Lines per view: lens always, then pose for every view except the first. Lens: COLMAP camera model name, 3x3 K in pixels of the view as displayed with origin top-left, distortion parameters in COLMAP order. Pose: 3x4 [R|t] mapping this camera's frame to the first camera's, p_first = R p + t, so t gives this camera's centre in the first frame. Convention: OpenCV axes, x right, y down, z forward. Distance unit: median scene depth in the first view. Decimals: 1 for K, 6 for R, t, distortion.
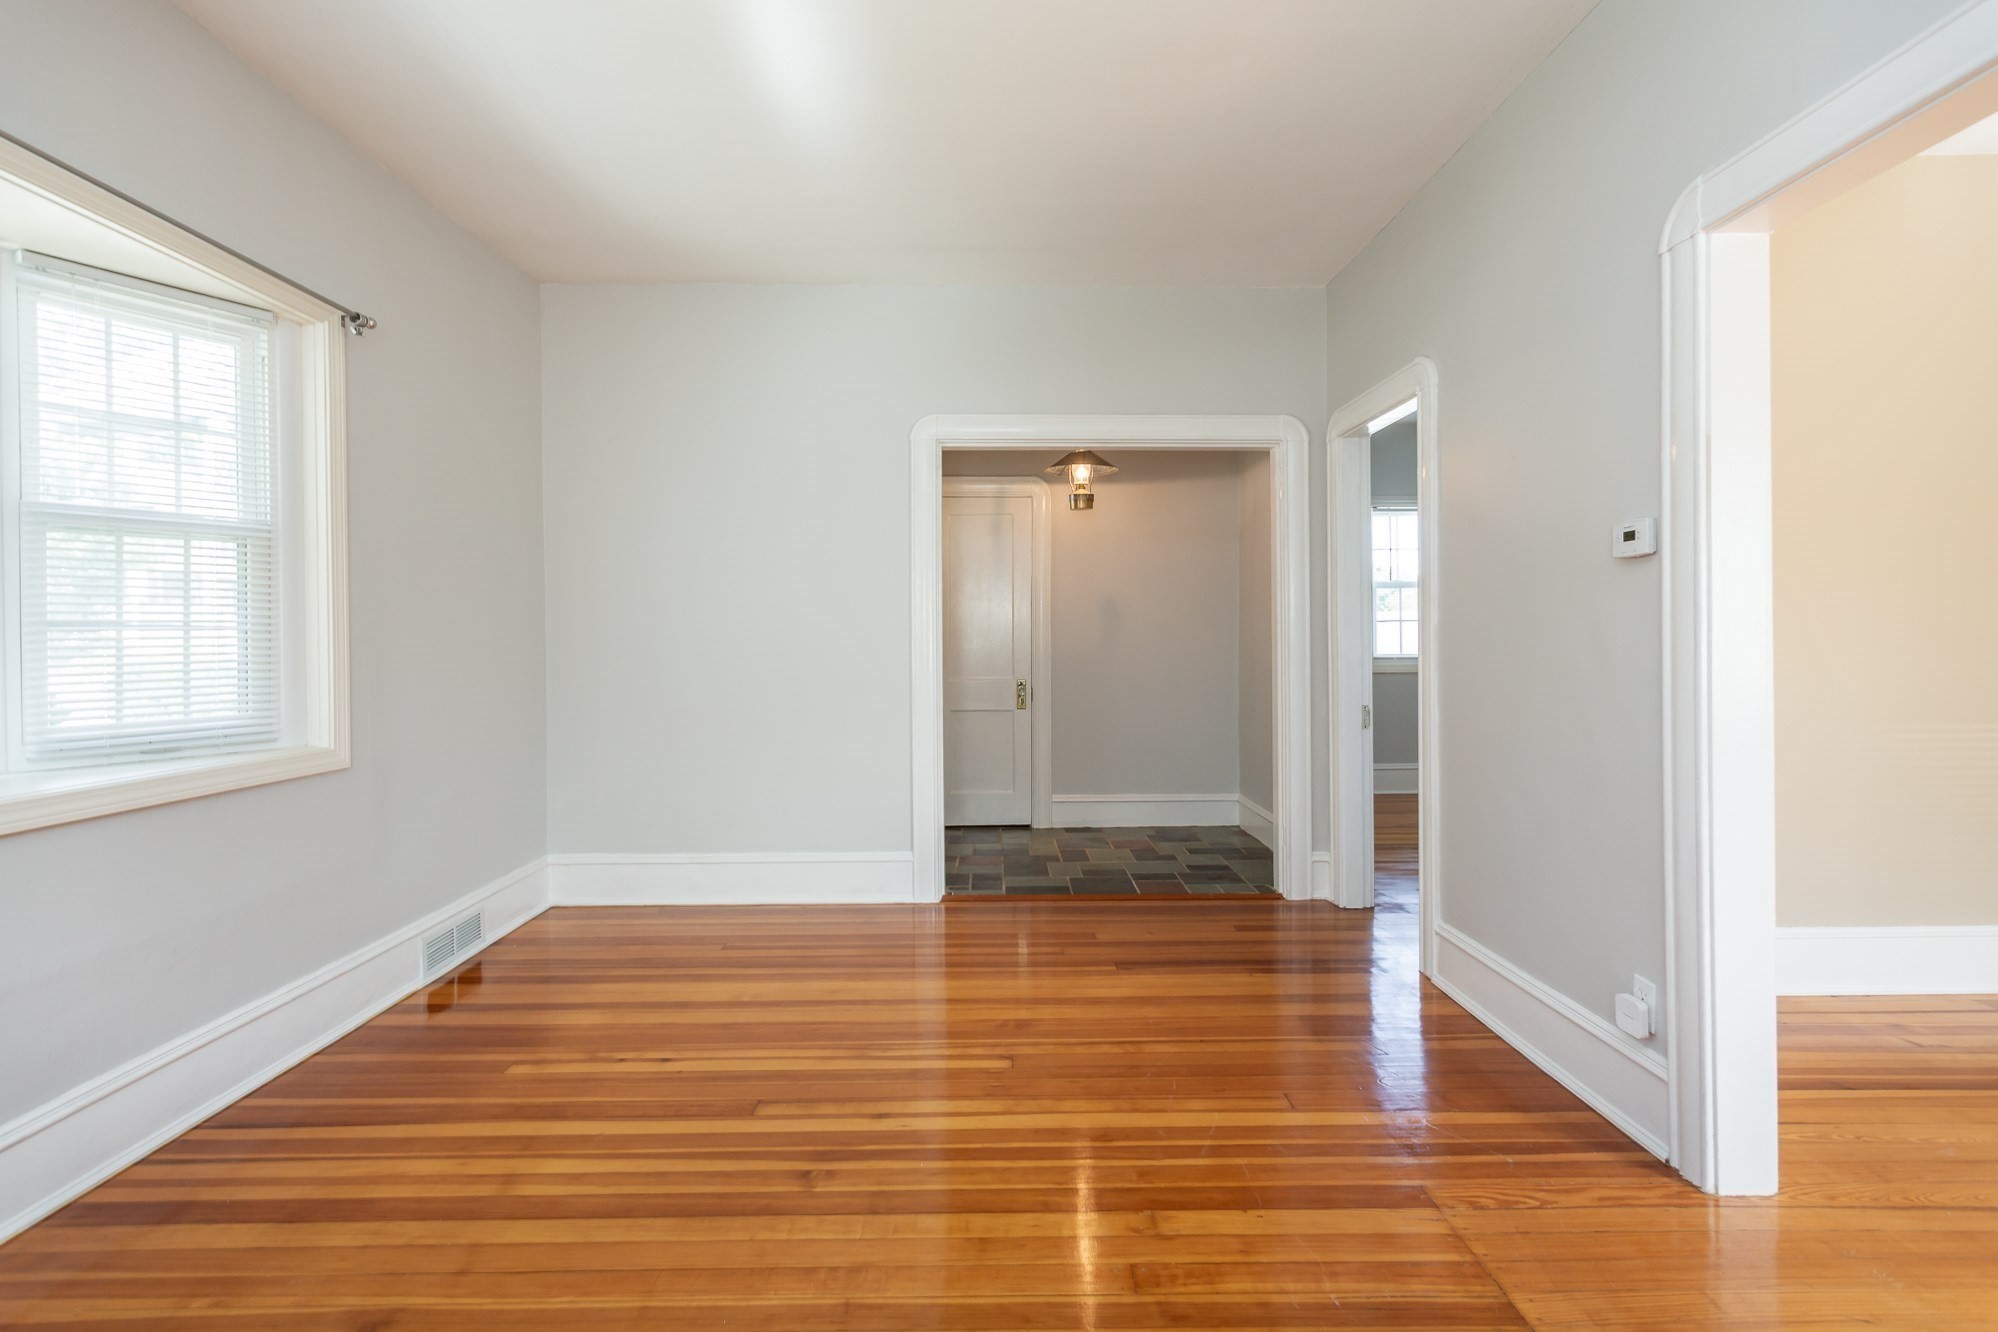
lens RADIAL K [[959.4, 0, 986.4], [0, 959.4, 631.0], [0, 0, 1]] dist [-0.005080, 0.001607]
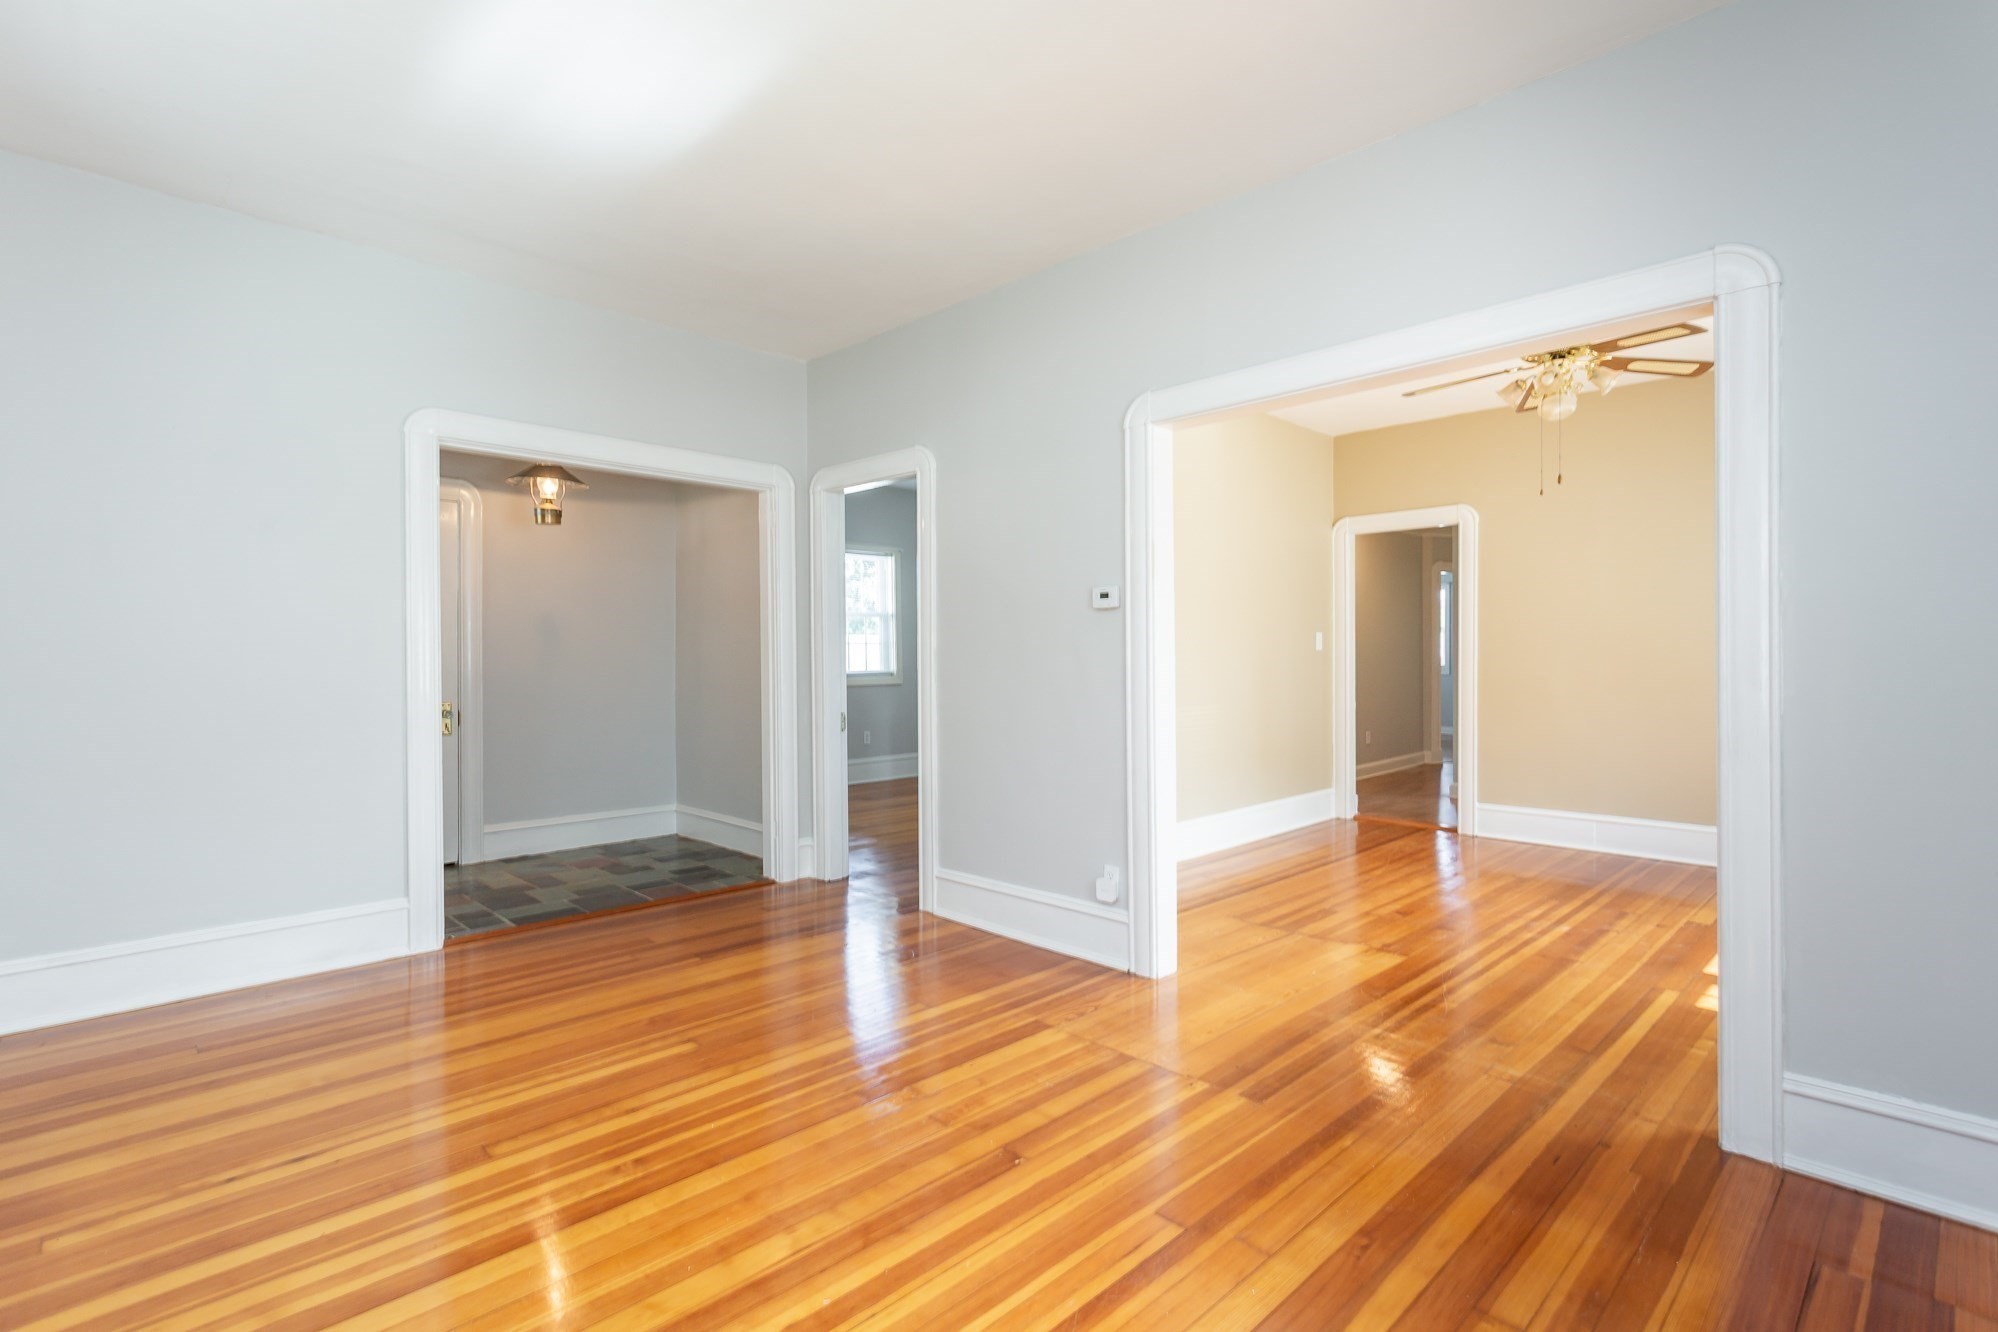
lens RADIAL K [[959.4, 0, 1010.1], [0, 959.4, 663.9], [0, 0, 1]] dist [-0.005080, 0.001607]
pose [[0.709120, -0.002680, 0.705083, -0.319560], [-0.007889, 0.999900, 0.011734, -0.001725], [-0.705044, -0.013883, 0.709028, -0.021056]]
